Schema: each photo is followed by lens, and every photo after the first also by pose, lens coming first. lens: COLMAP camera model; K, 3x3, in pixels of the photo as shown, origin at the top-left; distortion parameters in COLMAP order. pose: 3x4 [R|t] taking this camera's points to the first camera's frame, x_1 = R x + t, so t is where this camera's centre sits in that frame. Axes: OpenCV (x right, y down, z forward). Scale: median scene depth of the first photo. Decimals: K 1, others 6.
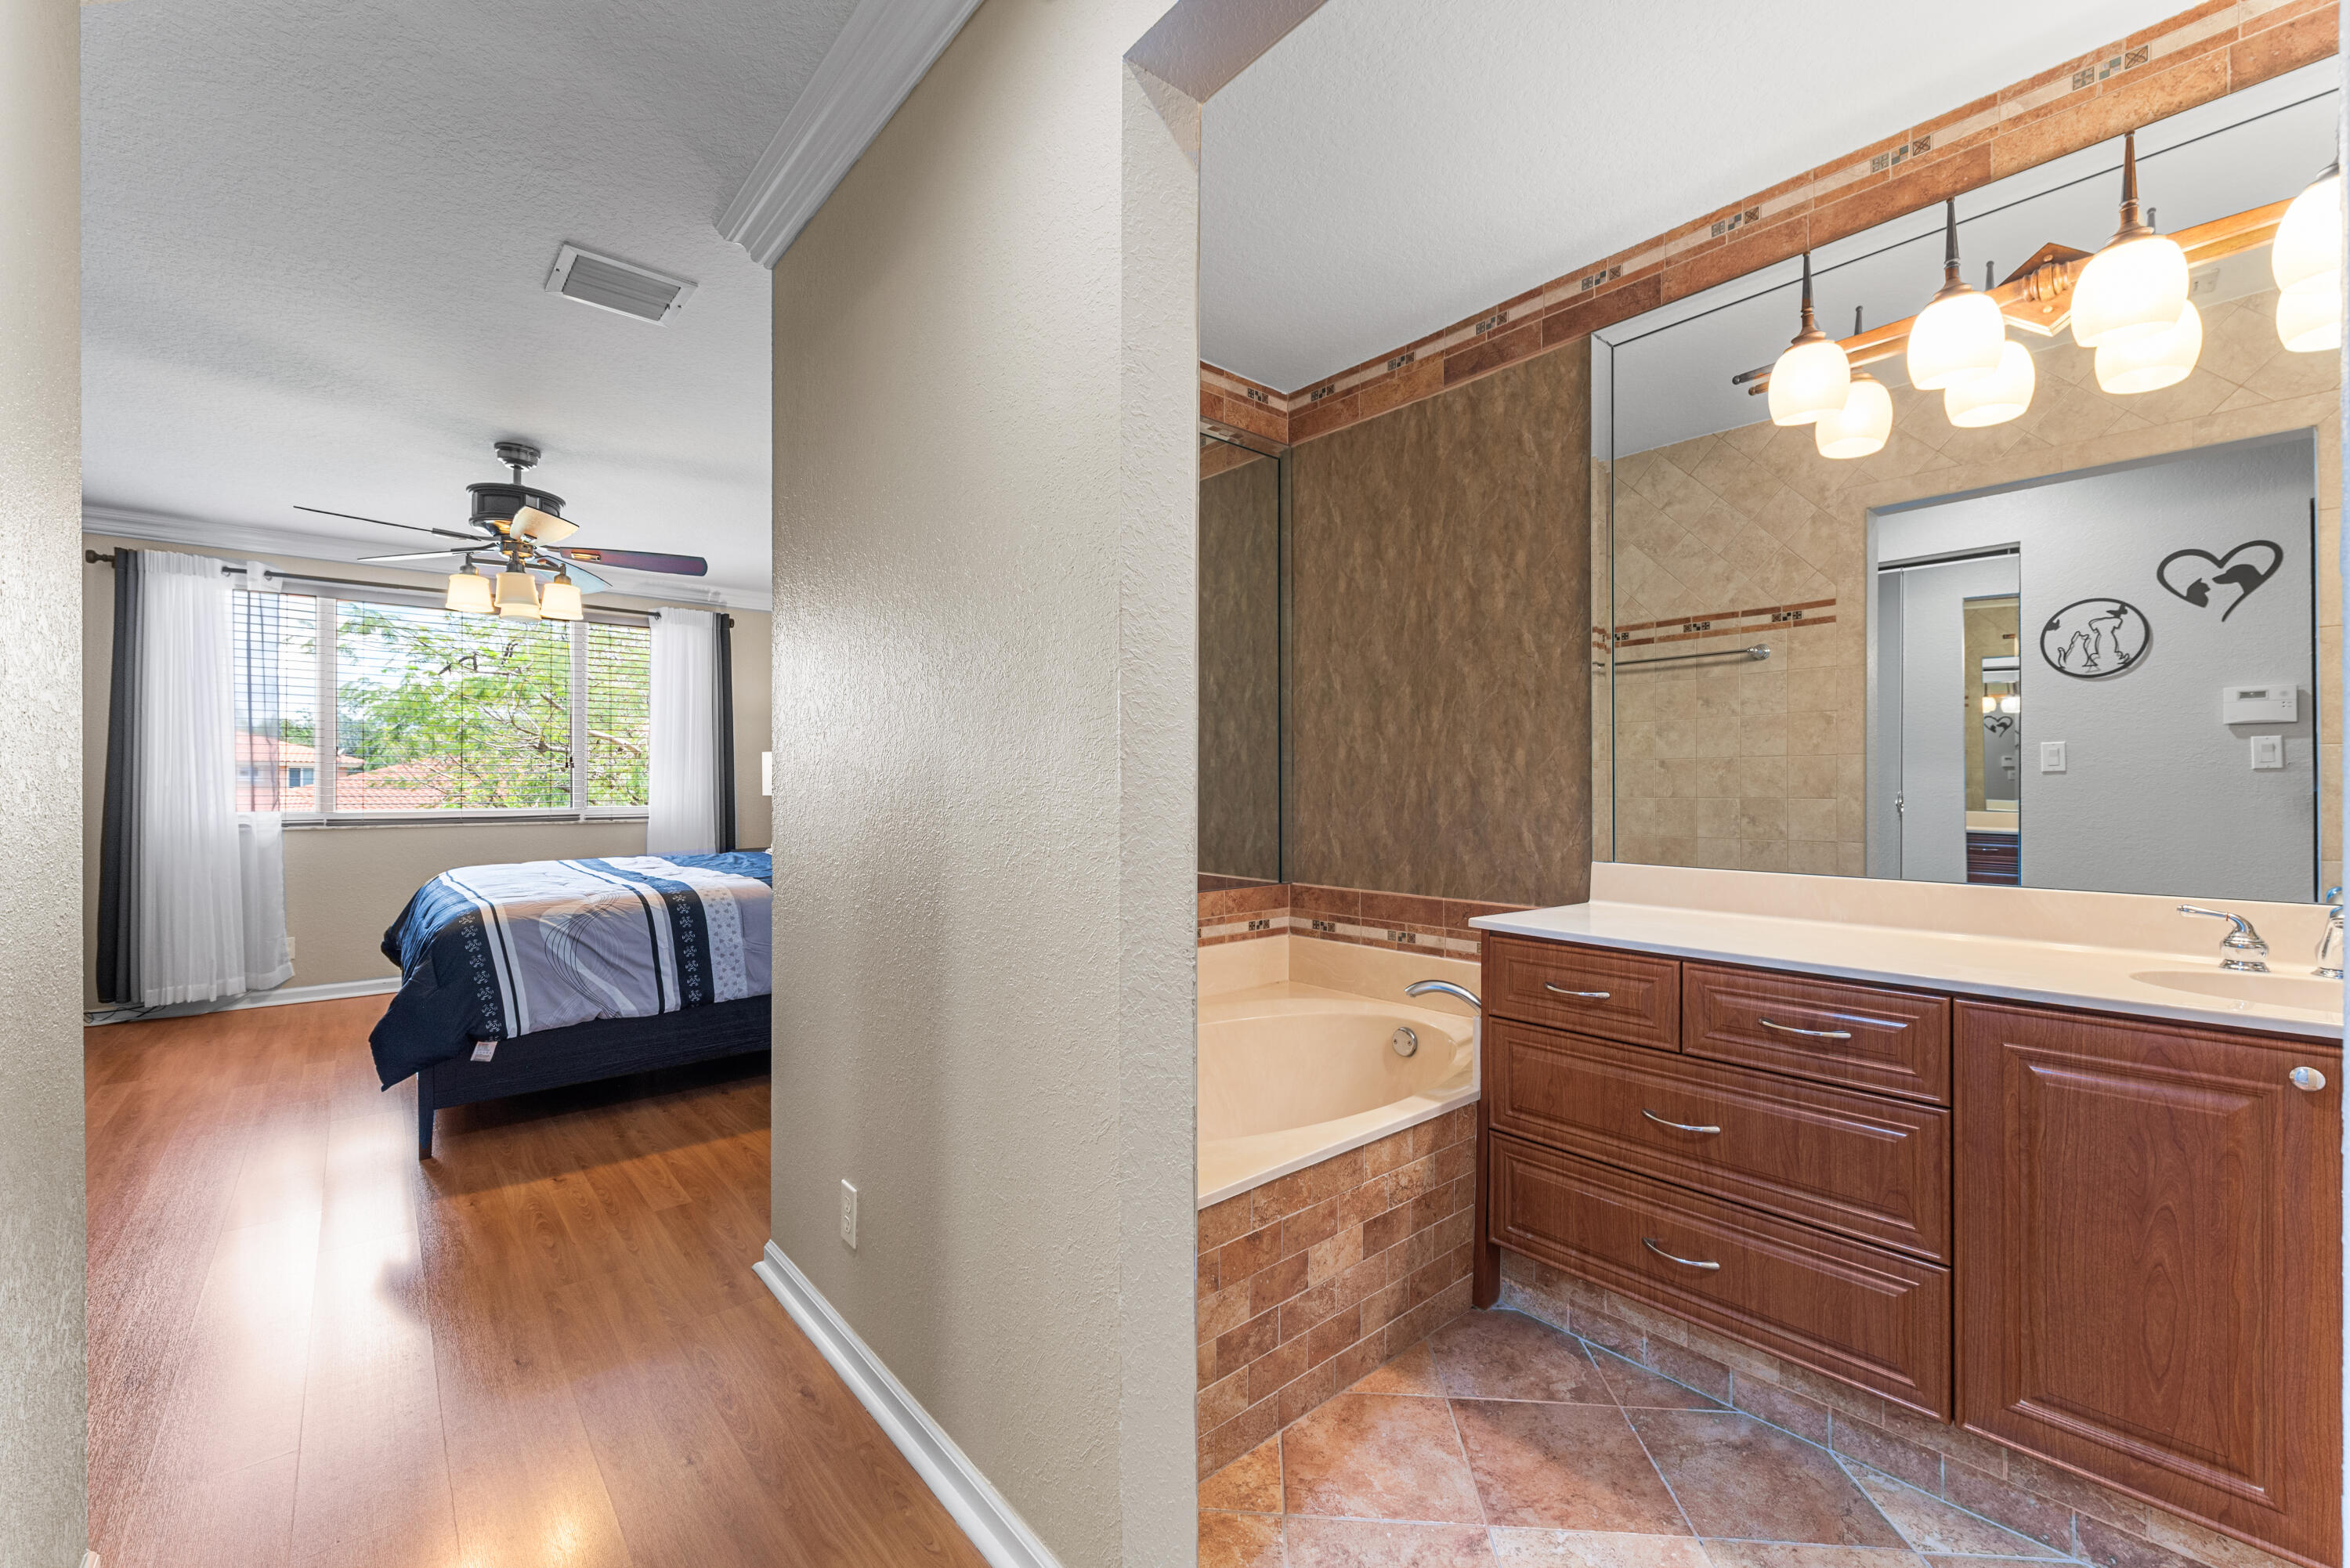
lens RADIAL K [[963.0, 0, 1190.5], [0, 963.0, 783.4], [0, 0, 1]] dist [-0.008046, -0.000662]
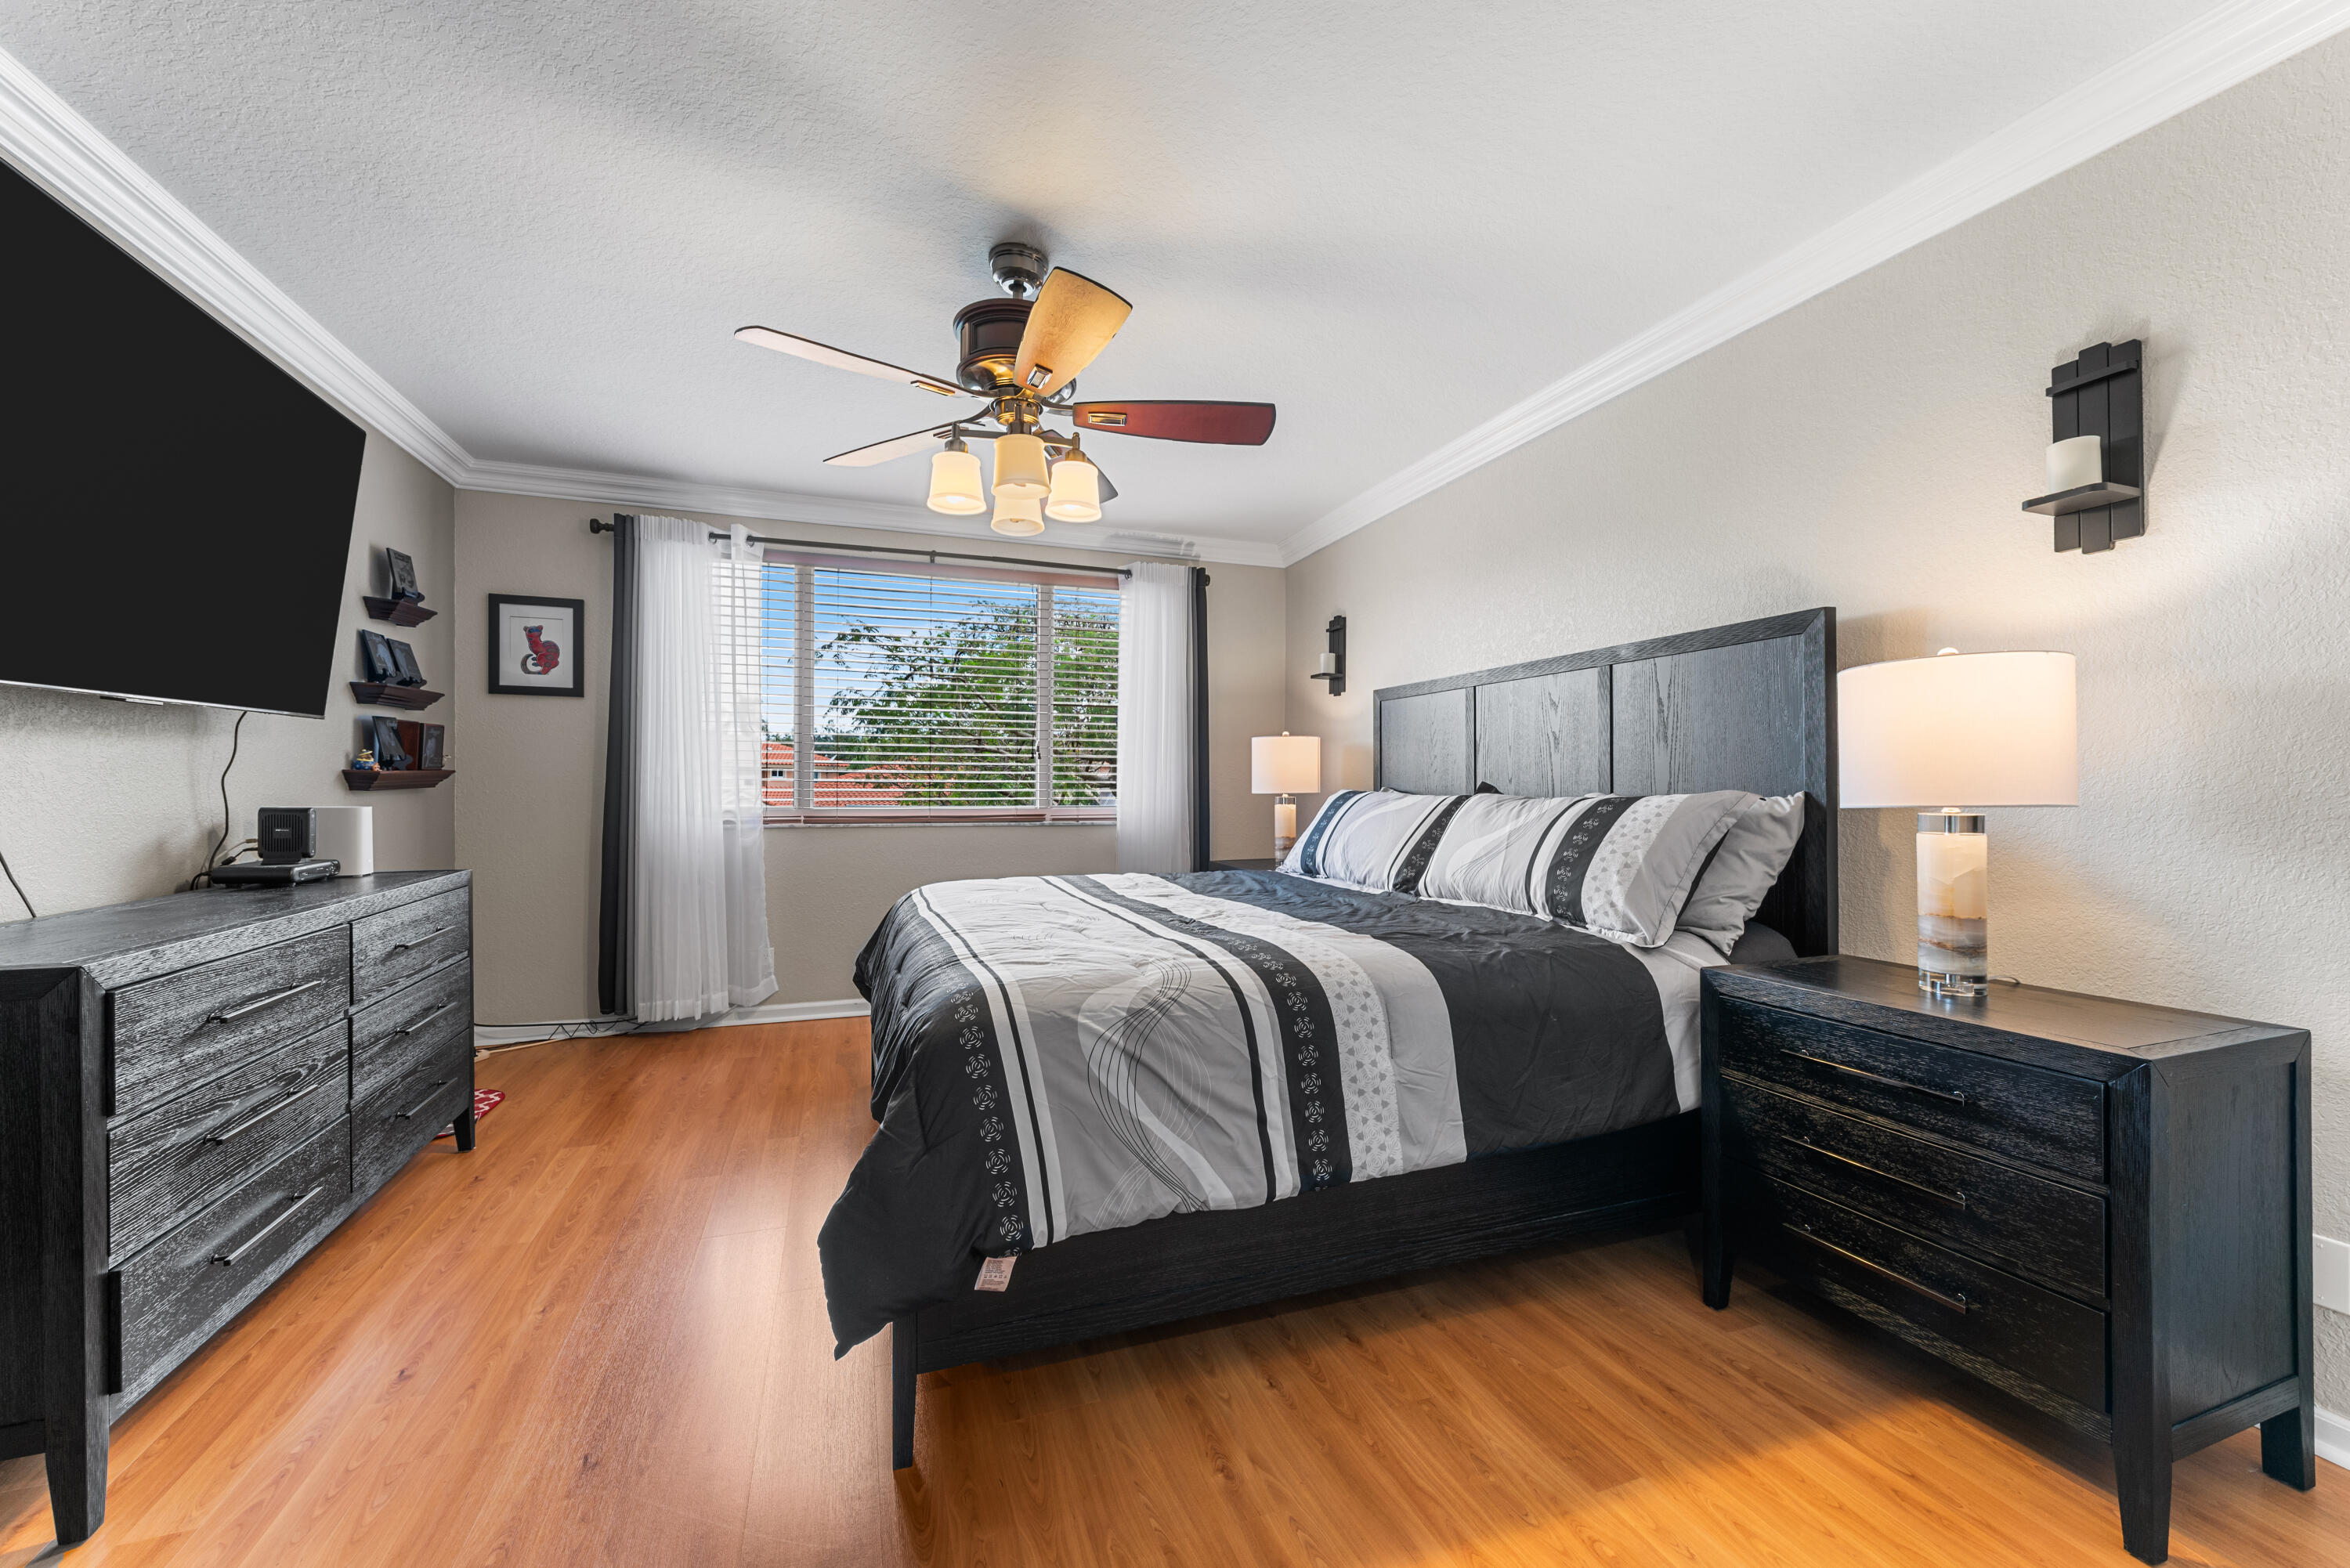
lens RADIAL K [[916.3, 0, 1164.7], [0, 916.3, 791.8], [0, 0, 1]] dist [0.002326, 0.000043]
pose [[0.927195, 0.008452, -0.374482, -0.407052], [-0.005300, 0.999941, 0.009447, 0.008486], [0.374540, -0.006775, 0.927186, 0.498635]]
